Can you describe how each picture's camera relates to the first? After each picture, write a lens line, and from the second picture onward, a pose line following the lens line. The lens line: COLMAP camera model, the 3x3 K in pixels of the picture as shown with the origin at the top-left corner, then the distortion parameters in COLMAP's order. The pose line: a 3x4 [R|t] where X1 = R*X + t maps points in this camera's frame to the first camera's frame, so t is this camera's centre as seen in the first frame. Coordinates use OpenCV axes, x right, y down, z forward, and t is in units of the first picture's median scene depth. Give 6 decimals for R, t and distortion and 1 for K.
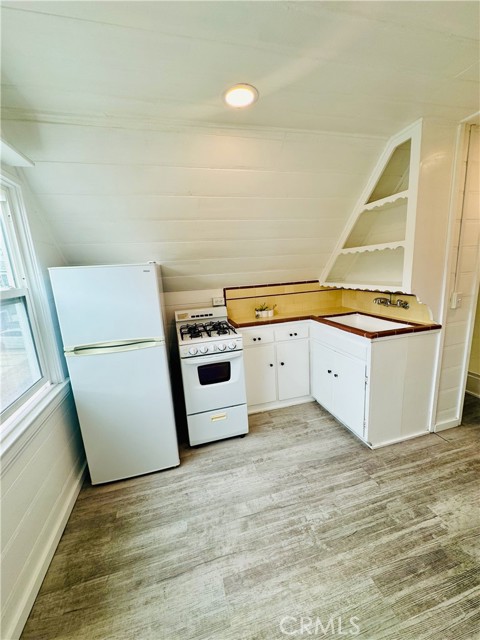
lens RADIAL K [[255.5, 0, 239.1], [0, 255.5, 321.1], [0, 0, 1]] dist [-0.002032, -0.000131]
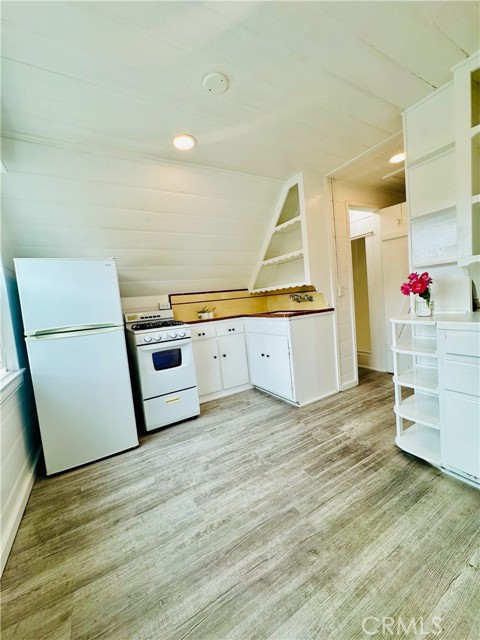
lens RADIAL K [[255.5, 0, 239.4], [0, 255.5, 319.9], [0, 0, 1]] dist [-0.002032, -0.000131]
pose [[0.965031, -0.048210, 0.257666, -0.084184], [0.085004, 0.987380, -0.133622, 0.246714], [-0.247972, 0.150852, 0.956950, -0.229921]]
